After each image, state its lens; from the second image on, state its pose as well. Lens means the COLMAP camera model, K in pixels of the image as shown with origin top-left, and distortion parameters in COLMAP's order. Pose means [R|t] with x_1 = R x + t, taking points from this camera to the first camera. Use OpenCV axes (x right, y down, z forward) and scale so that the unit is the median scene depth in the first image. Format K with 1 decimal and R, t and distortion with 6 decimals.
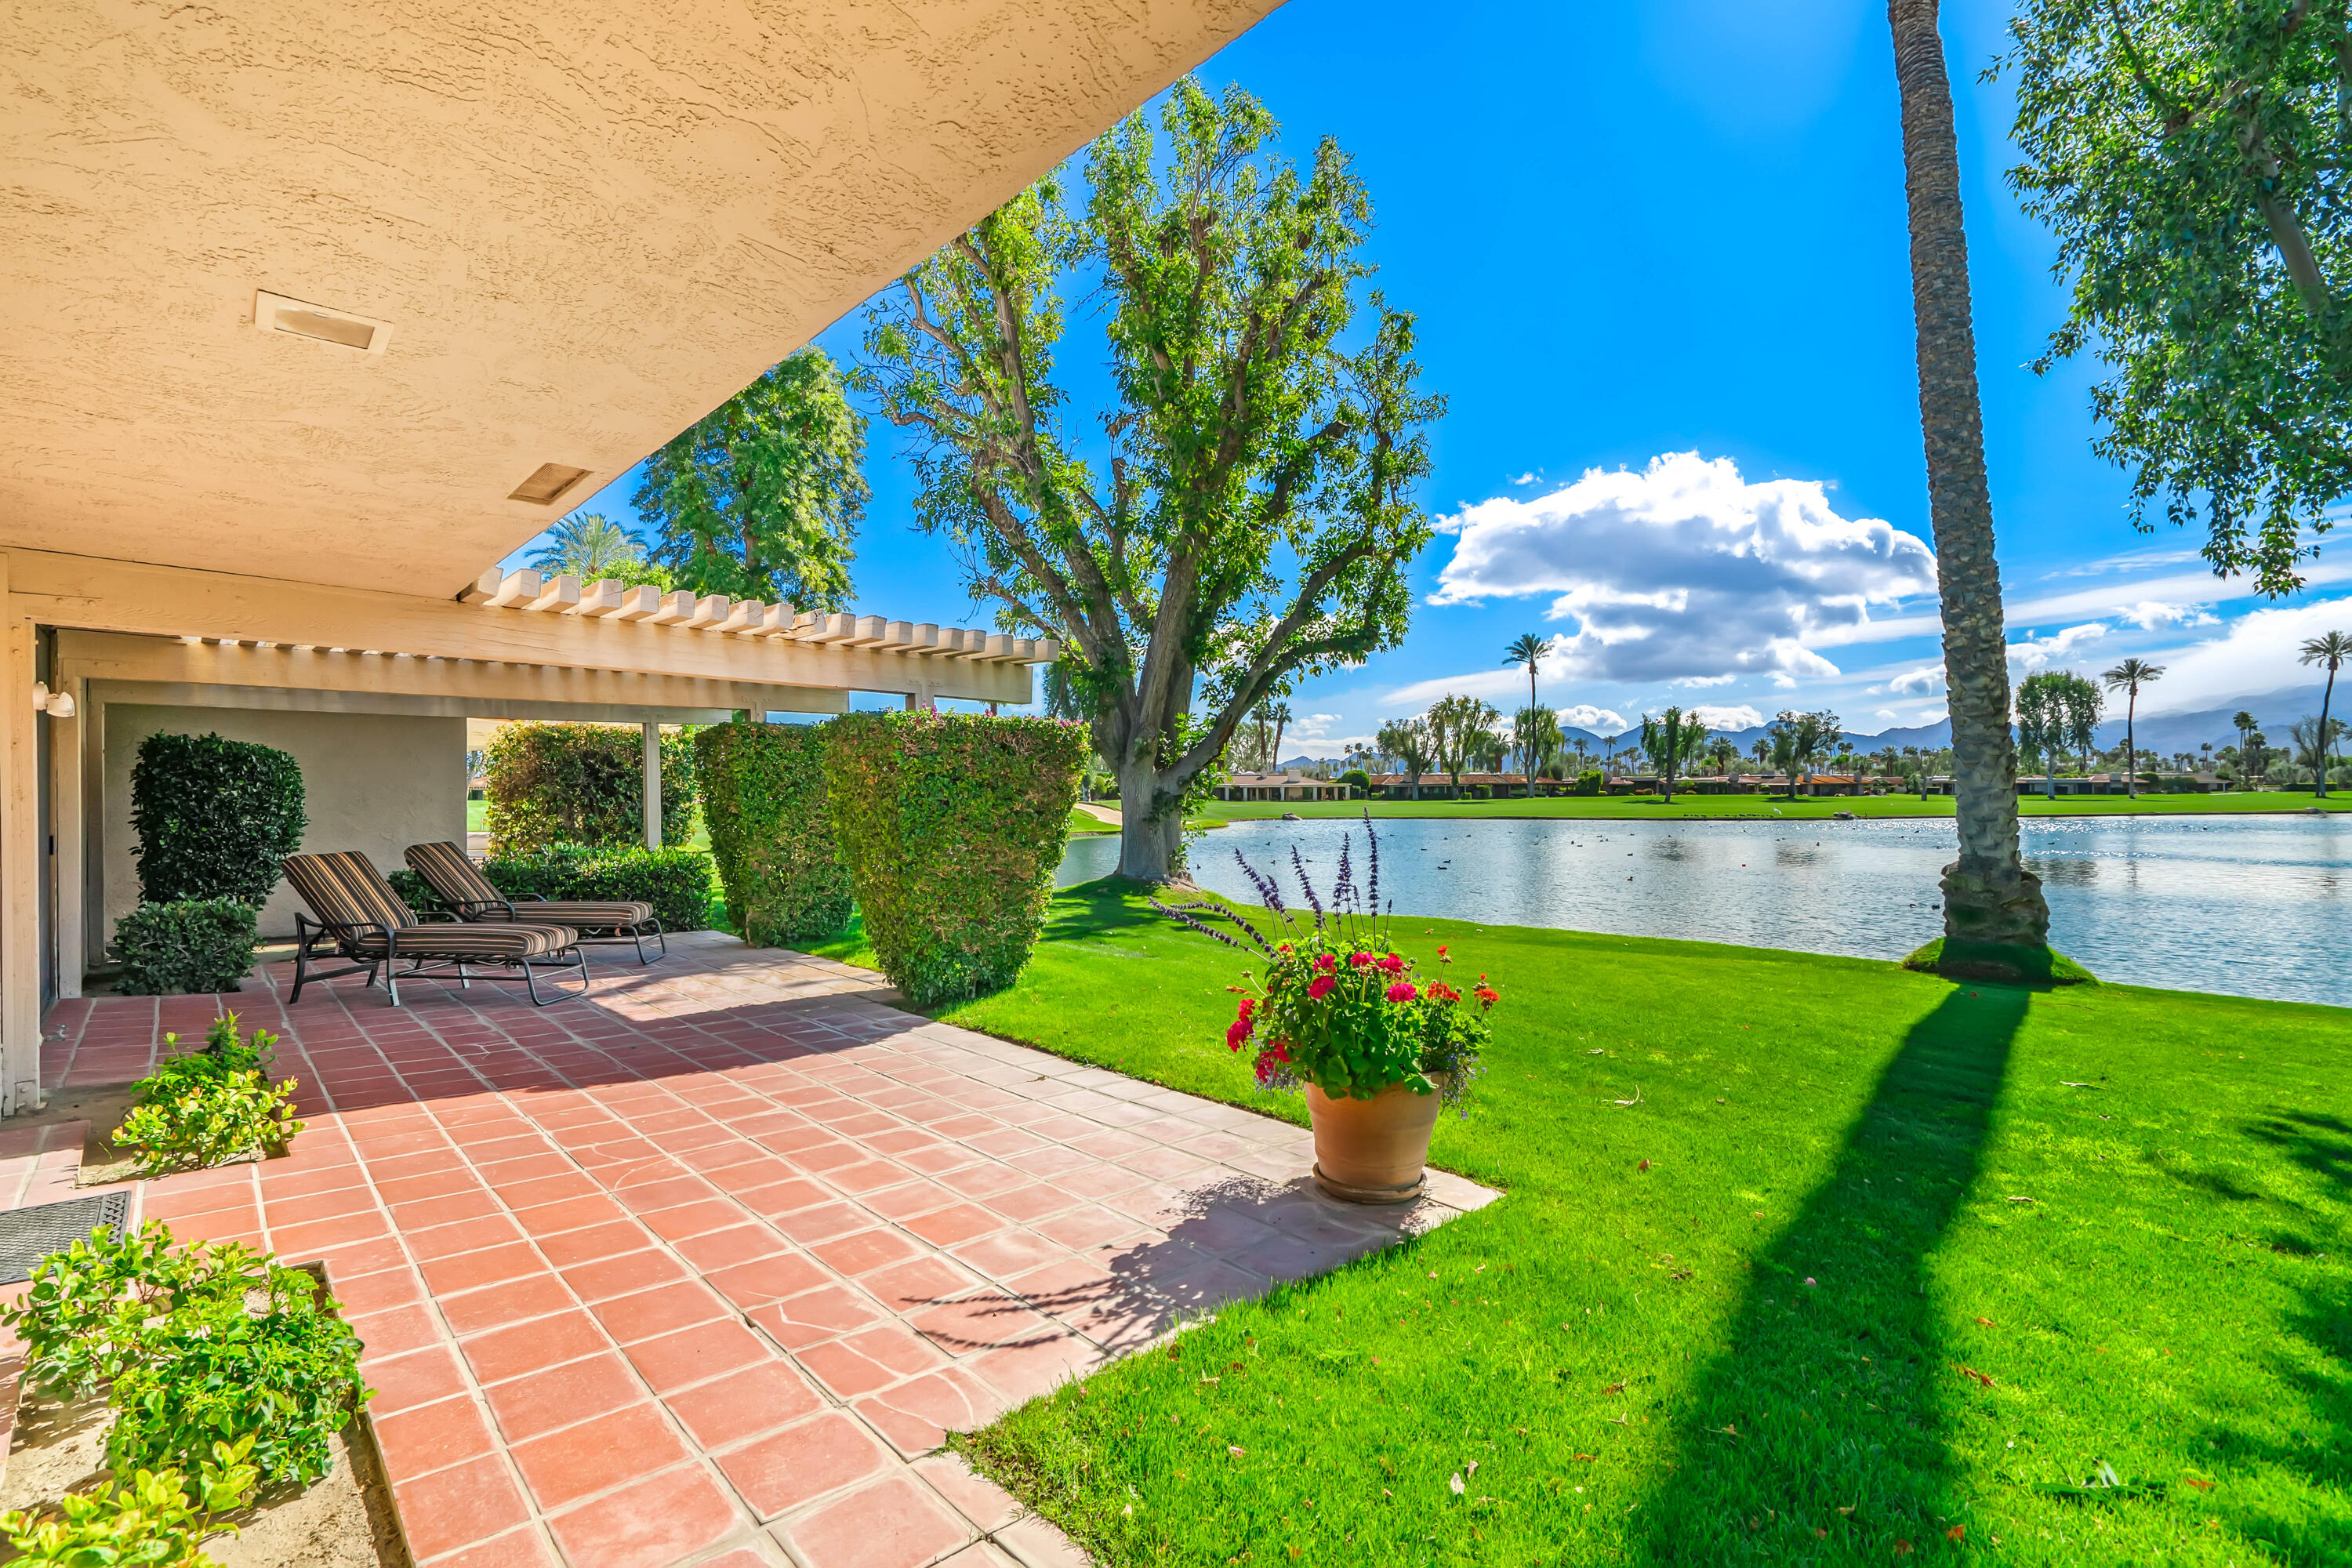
lens RADIAL K [[1091.3, 0, 1169.8], [0, 1091.3, 774.3], [0, 0, 1]] dist [0.000054, 0.000170]
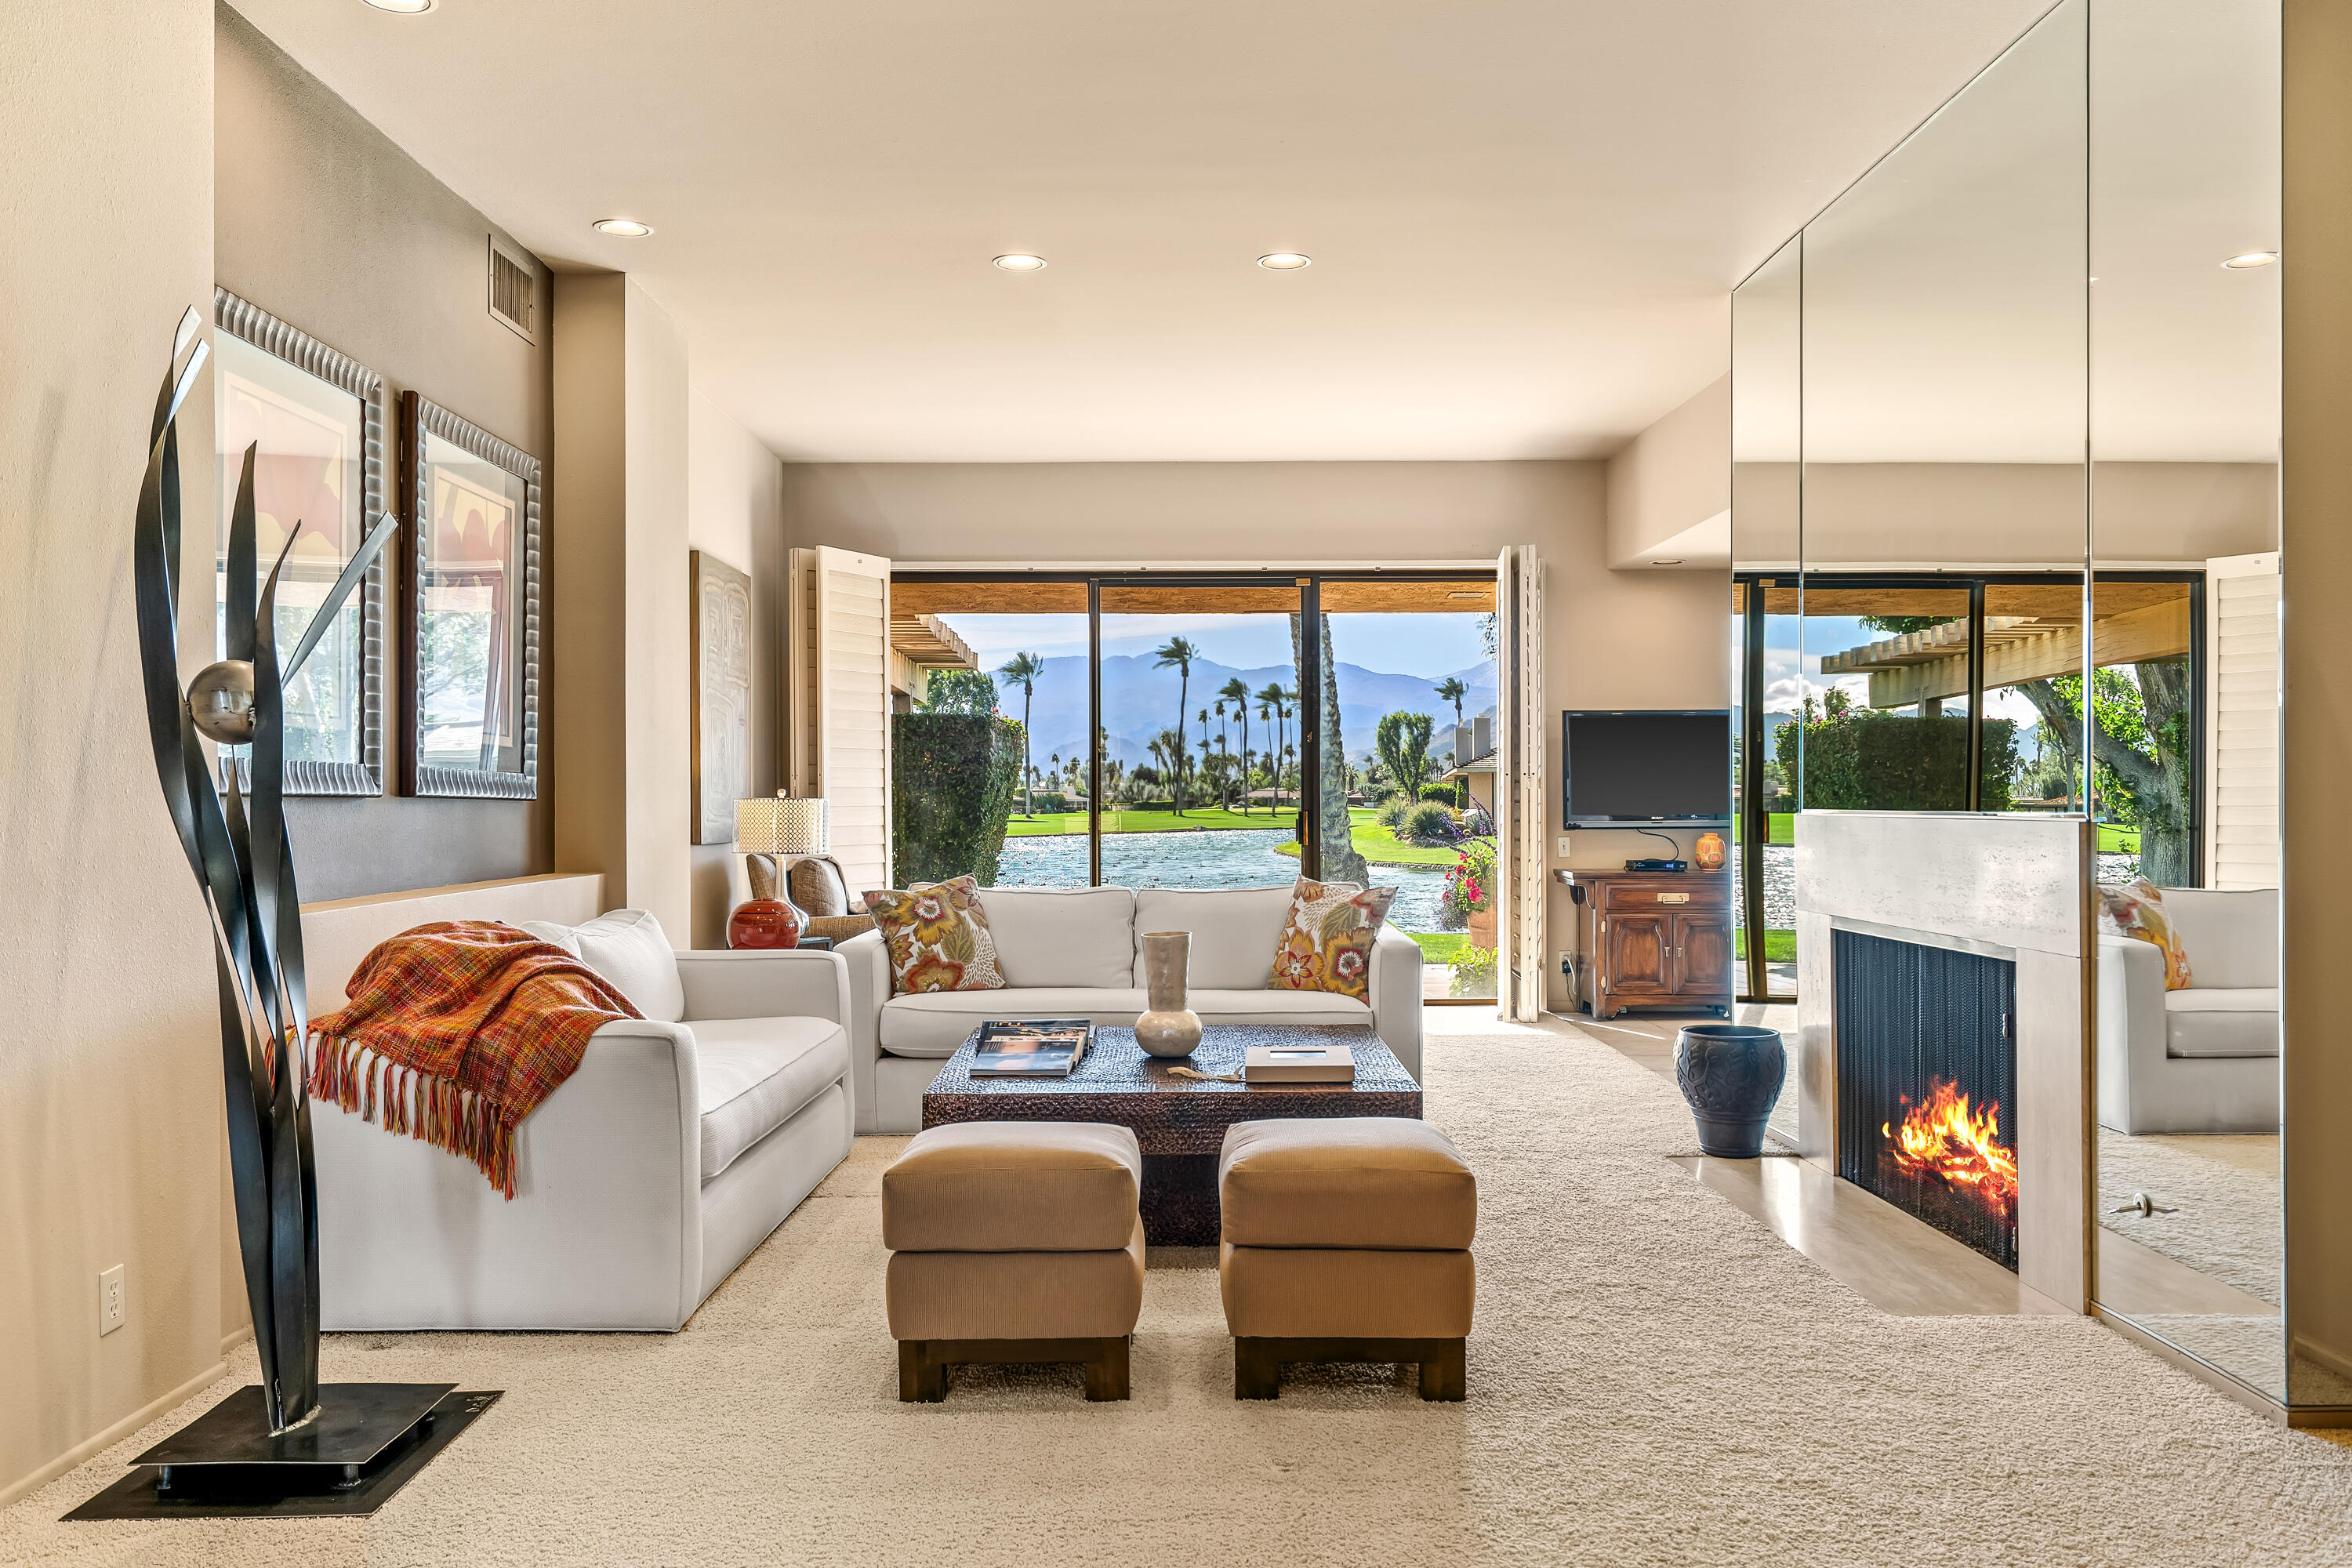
lens RADIAL K [[1822.1, 0, 1174.0], [0, 1822.1, 793.2], [0, 0, 1]] dist [-0.008315, -0.004165]
pose [[0.673397, 0.005420, 0.739261, -0.869597], [-0.008489, 0.999964, 0.000401, 0.014380], [-0.739232, -0.006546, 0.673419, -0.278903]]
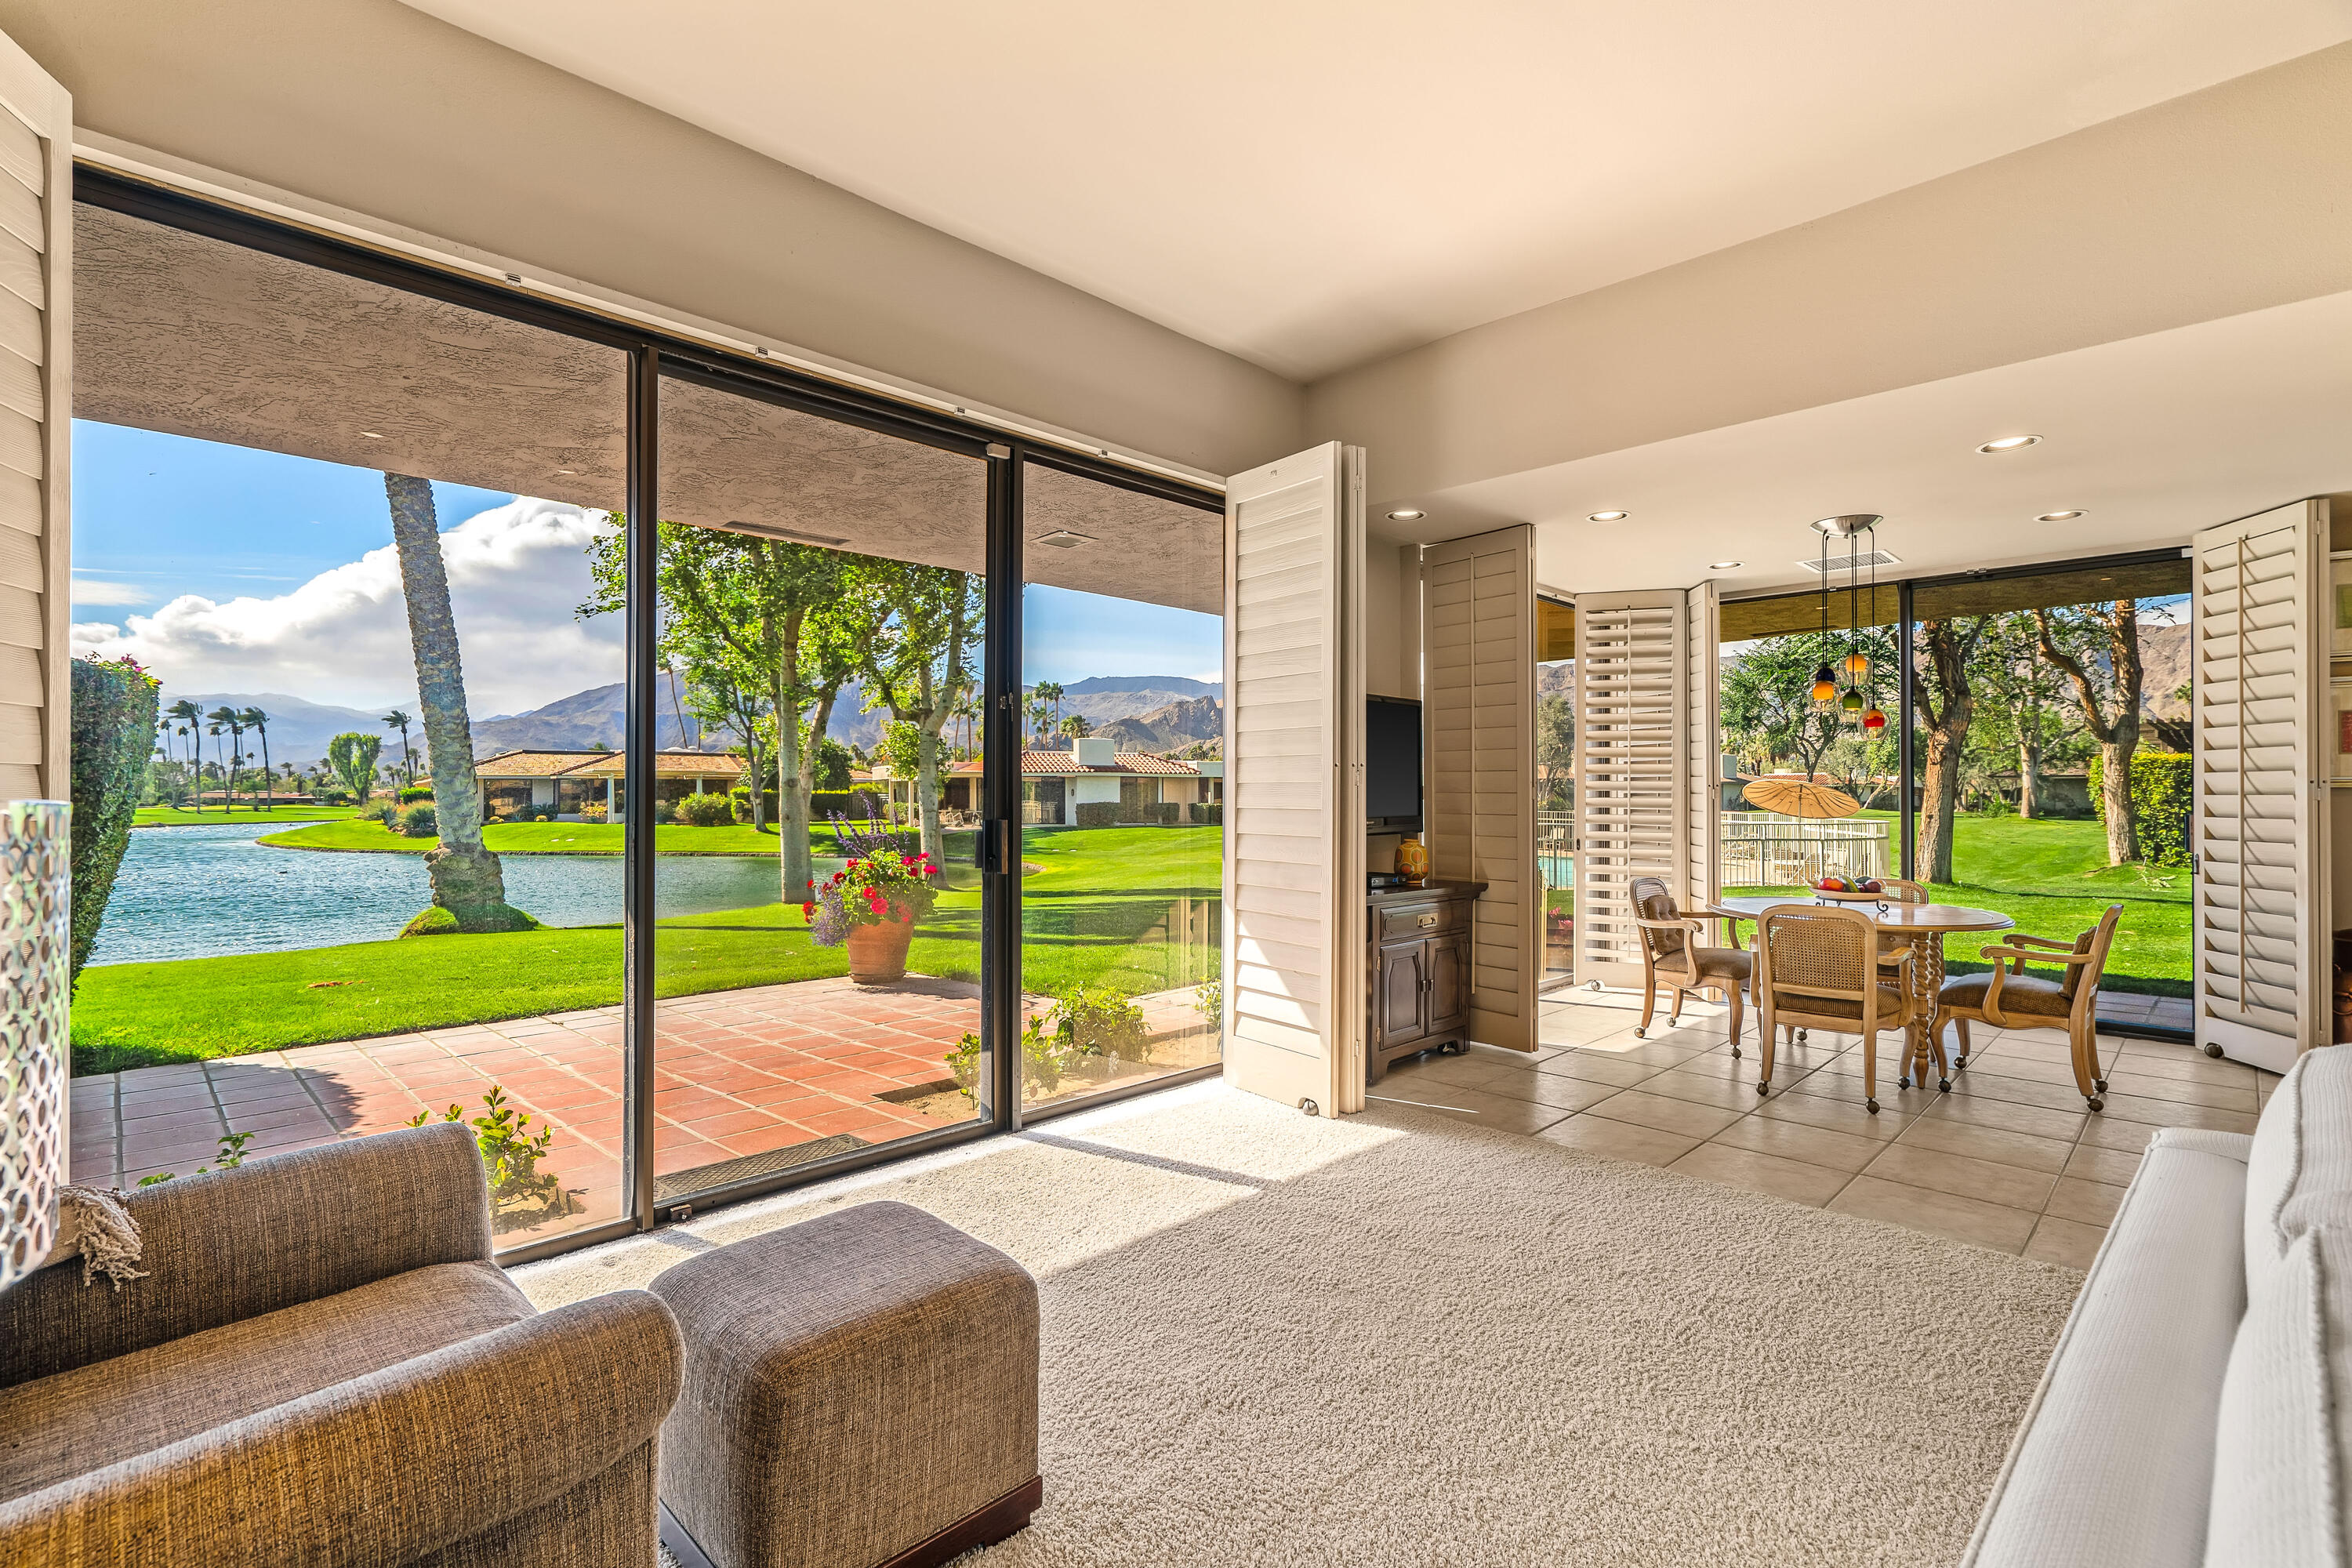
lens RADIAL K [[1079.2, 0, 1171.8], [0, 1079.2, 793.3], [0, 0, 1]] dist [-0.009354, 0.000432]
pose [[-0.044627, 0.008585, 0.998967, -0.545121], [-0.008846, 0.999920, -0.008989, 0.016594], [-0.998965, -0.009238, -0.044548, 0.170538]]
